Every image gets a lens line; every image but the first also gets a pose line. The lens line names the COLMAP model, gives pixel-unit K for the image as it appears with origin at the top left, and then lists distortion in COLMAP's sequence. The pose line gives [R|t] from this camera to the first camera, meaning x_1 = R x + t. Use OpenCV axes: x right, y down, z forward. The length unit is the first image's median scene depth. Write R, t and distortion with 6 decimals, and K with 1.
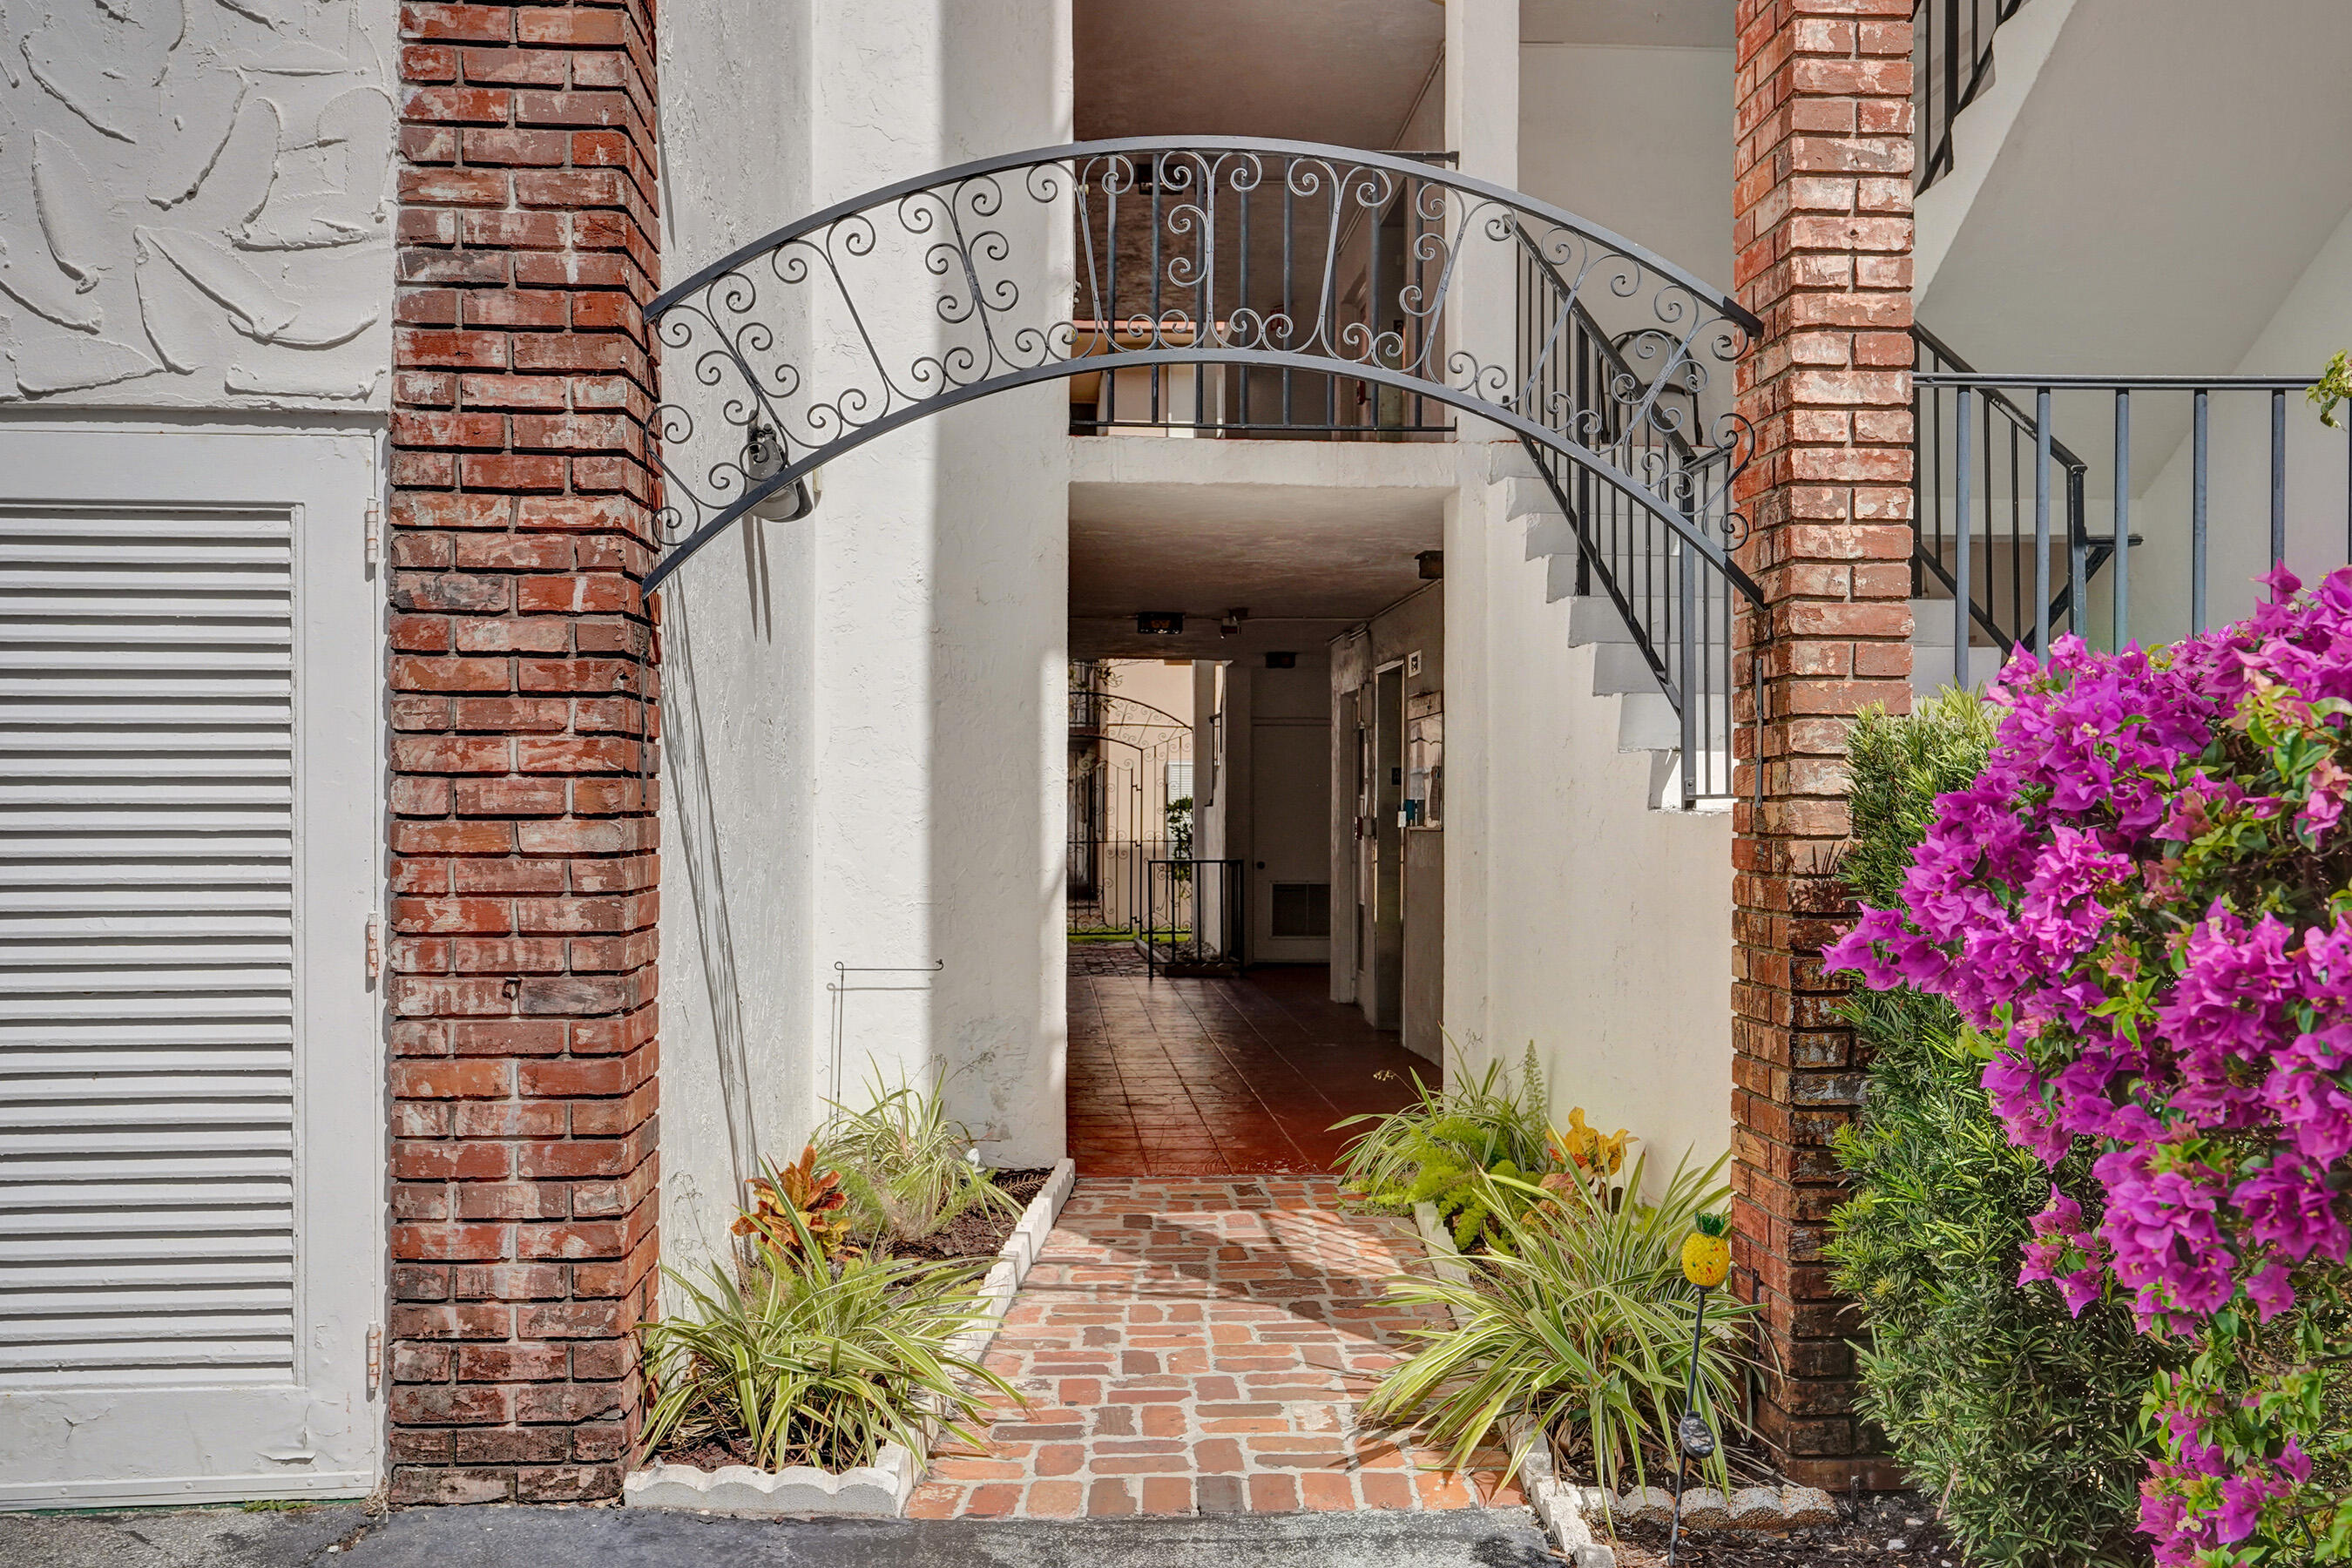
lens RADIAL K [[2055.1, 0, 1176.7], [0, 2055.1, 811.3], [0, 0, 1]] dist [0.006599, 0.001352]
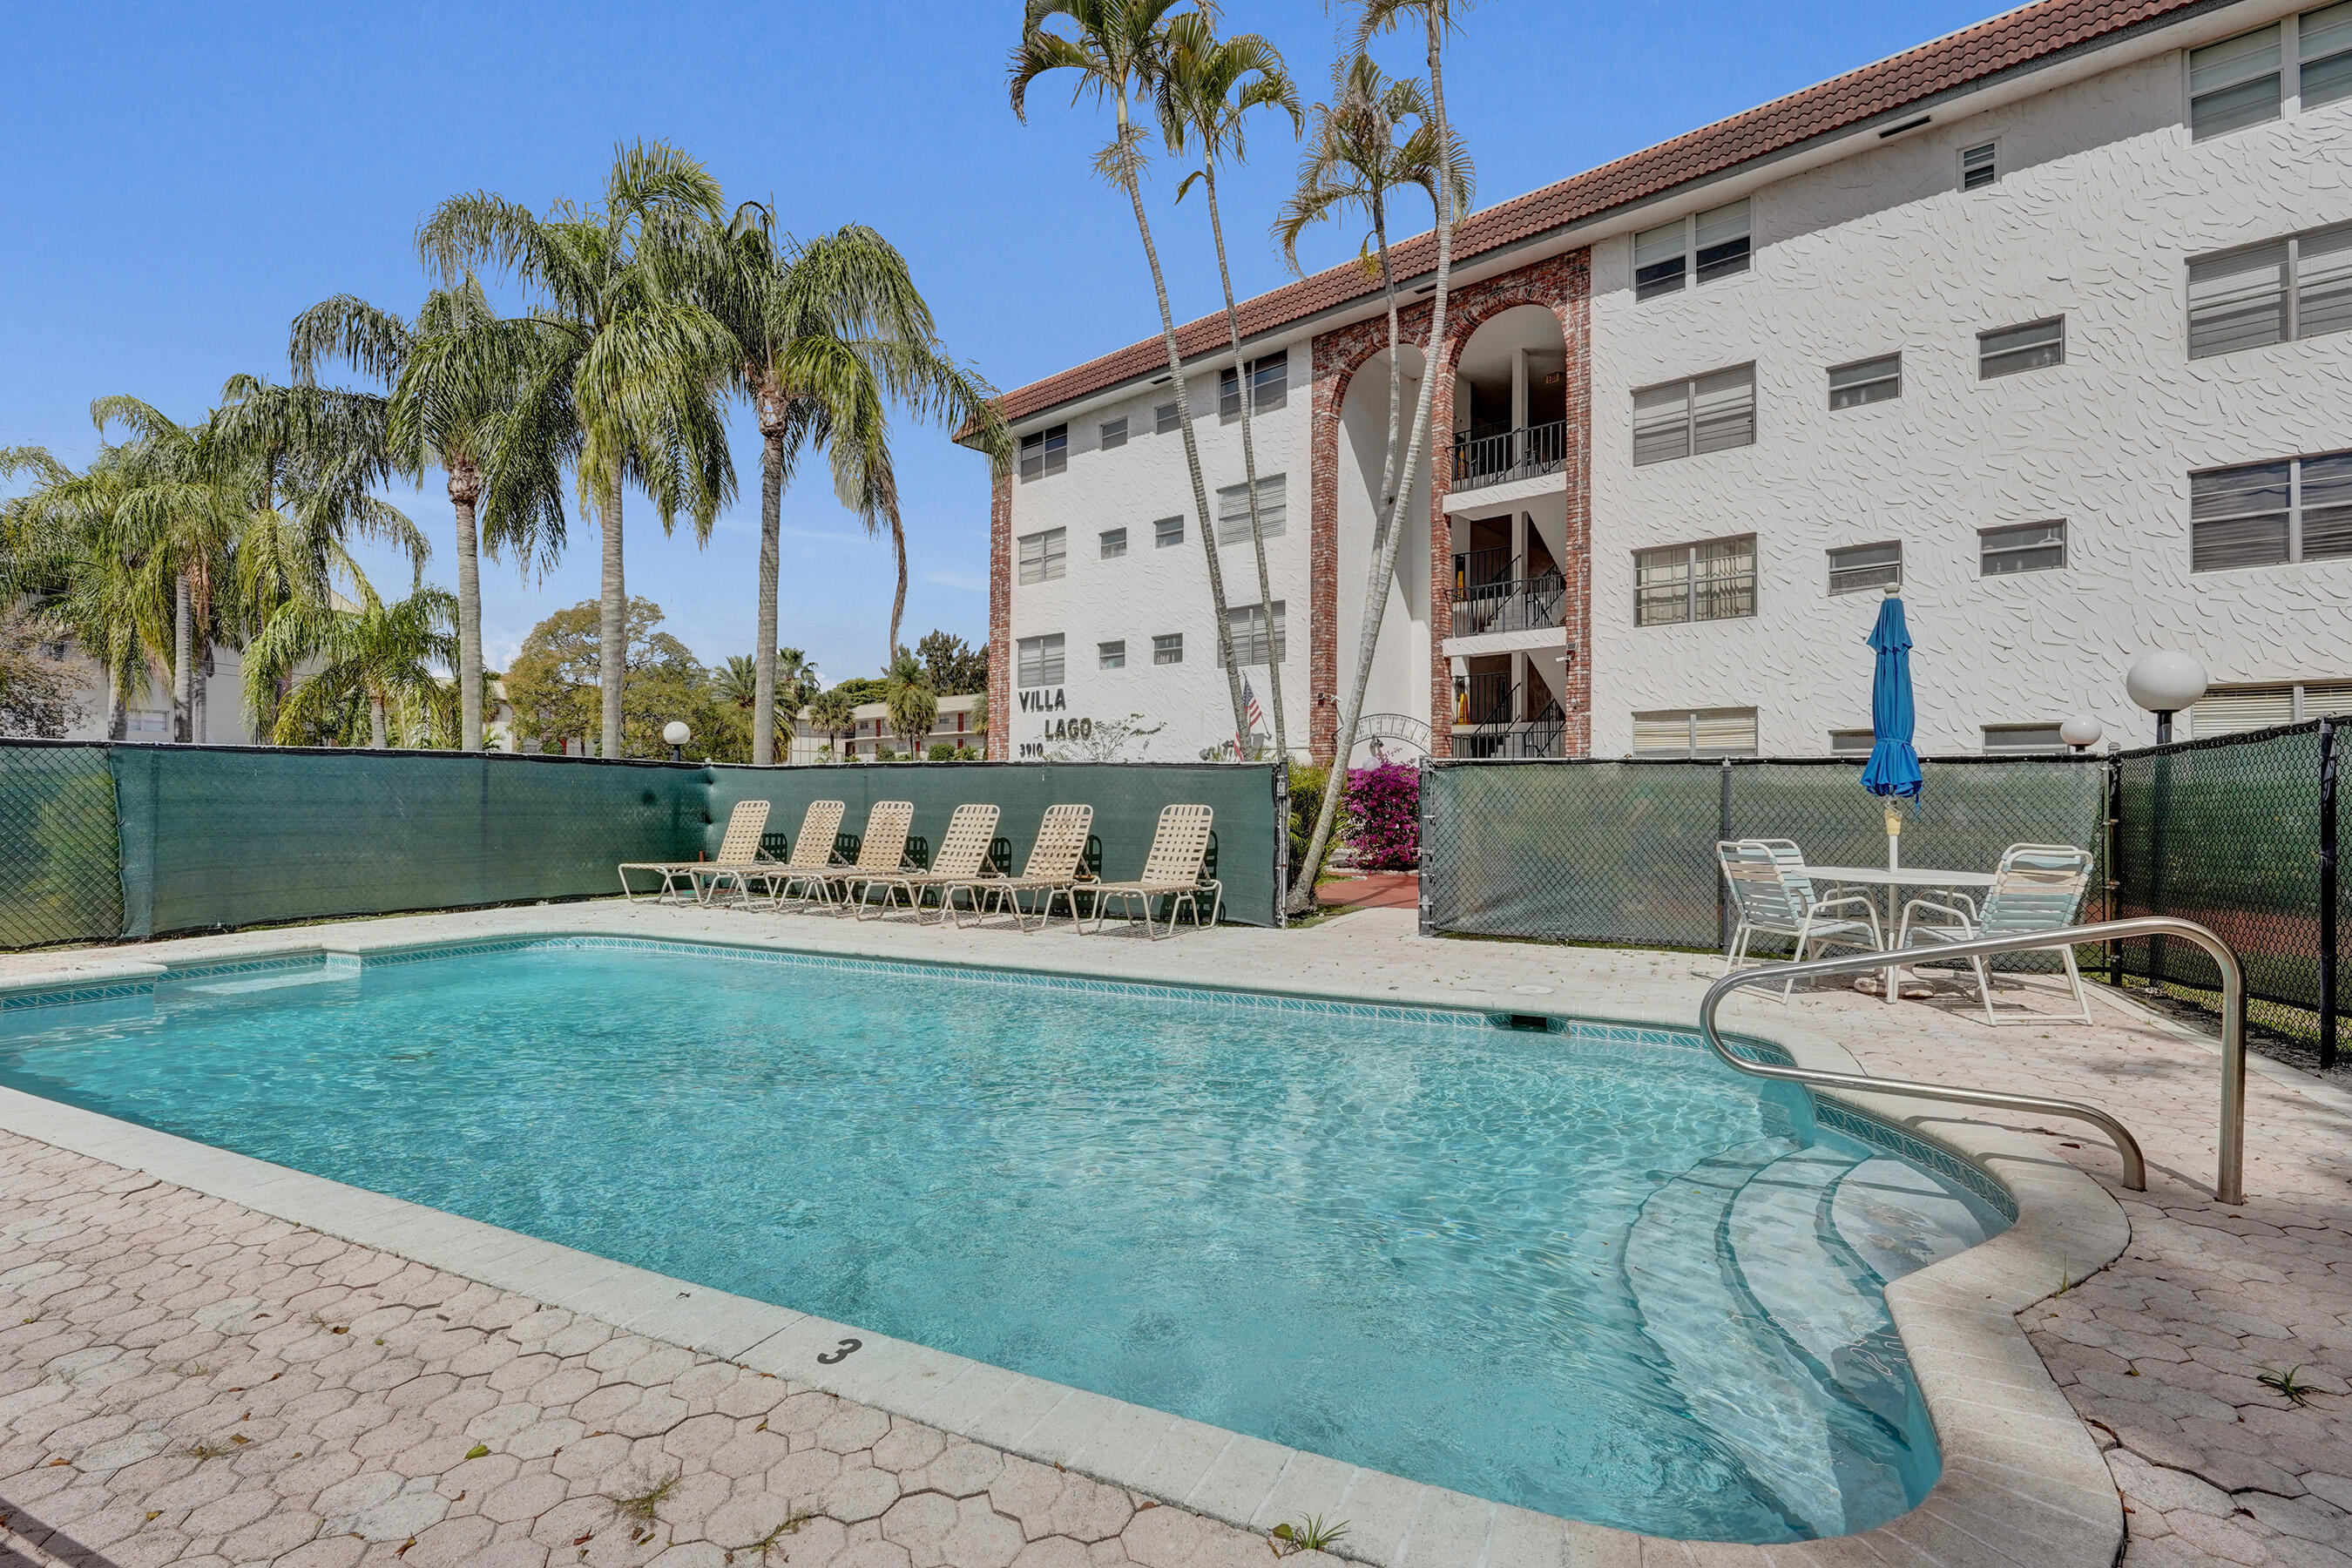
lens RADIAL K [[1103.4, 0, 1165.2], [0, 1103.4, 789.1], [0, 0, 1]] dist [-0.008719, 0.001202]
pose [[0.694885, -0.007120, -0.719085, 3.200775], [-0.003908, 0.999899, -0.013677, 0.102604], [0.719110, 0.012314, 0.694787, -3.494278]]
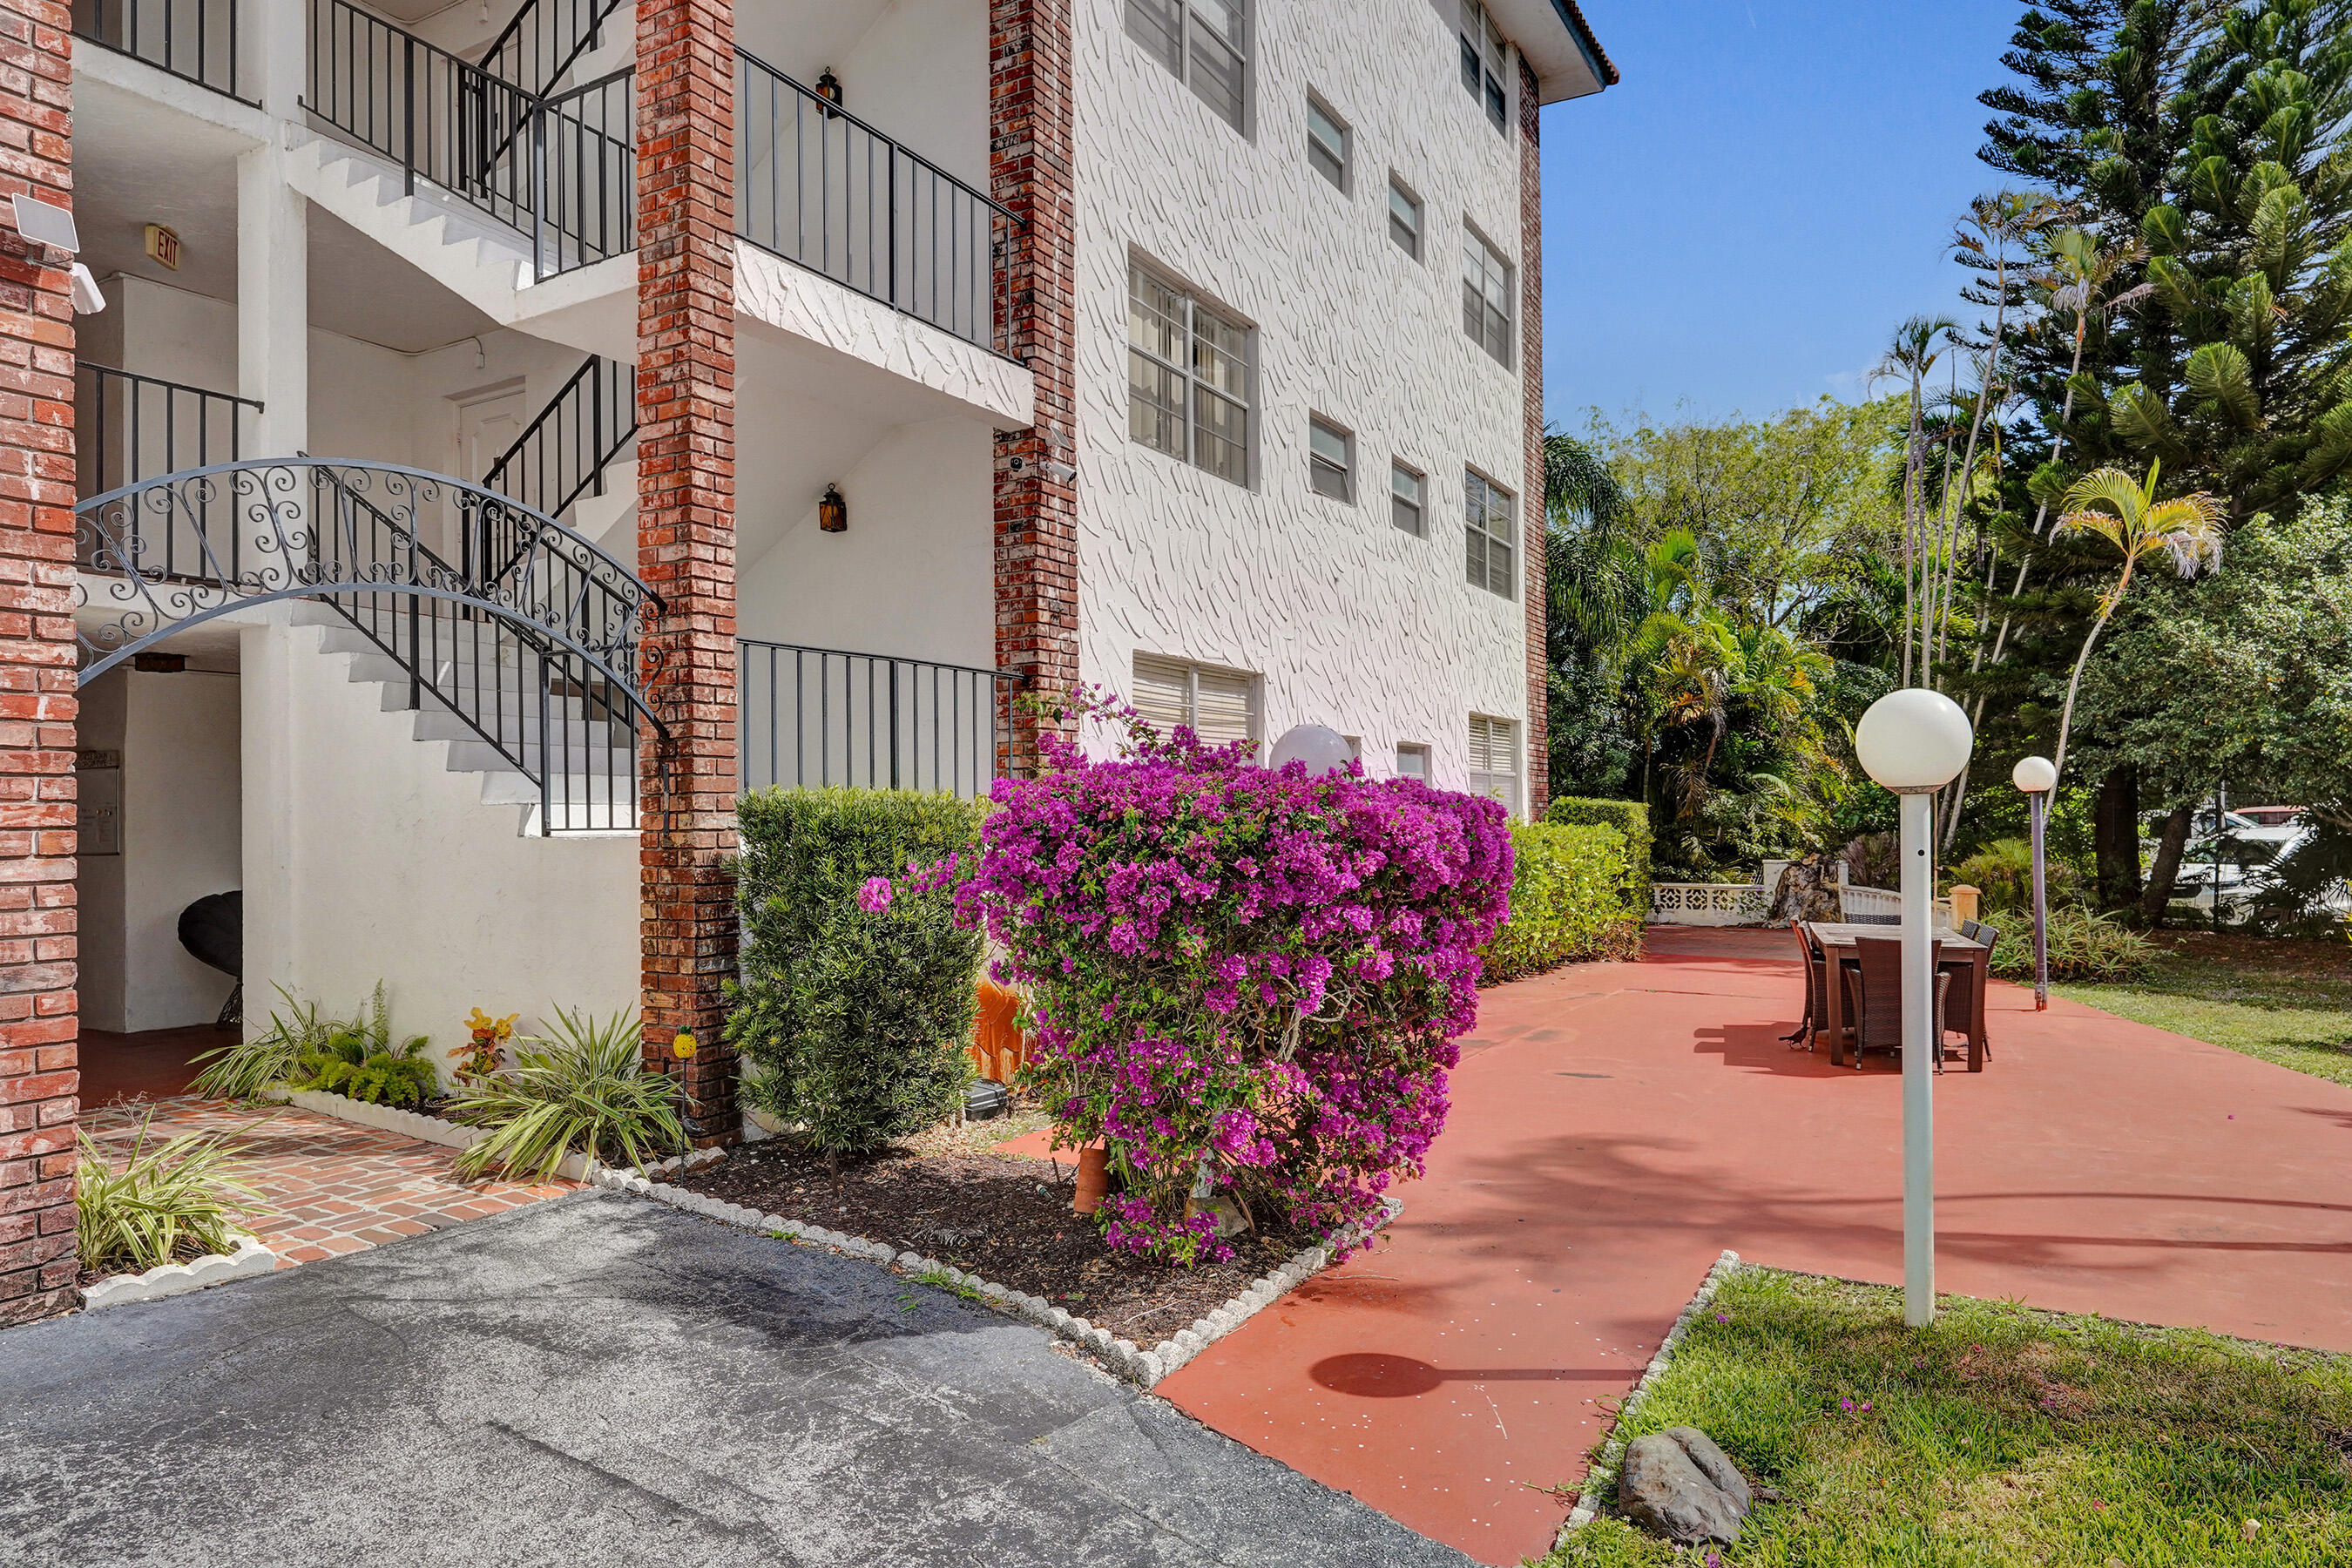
lens RADIAL K [[1447.2, 0, 1180.4], [0, 1447.2, 798.1], [0, 0, 1]] dist [0.001489, 0.001072]
pose [[0.553453, 0.002243, 0.832877, -0.708818], [0.014721, 0.999814, -0.012475, -0.014690], [-0.832750, 0.019165, 0.553317, -0.270535]]
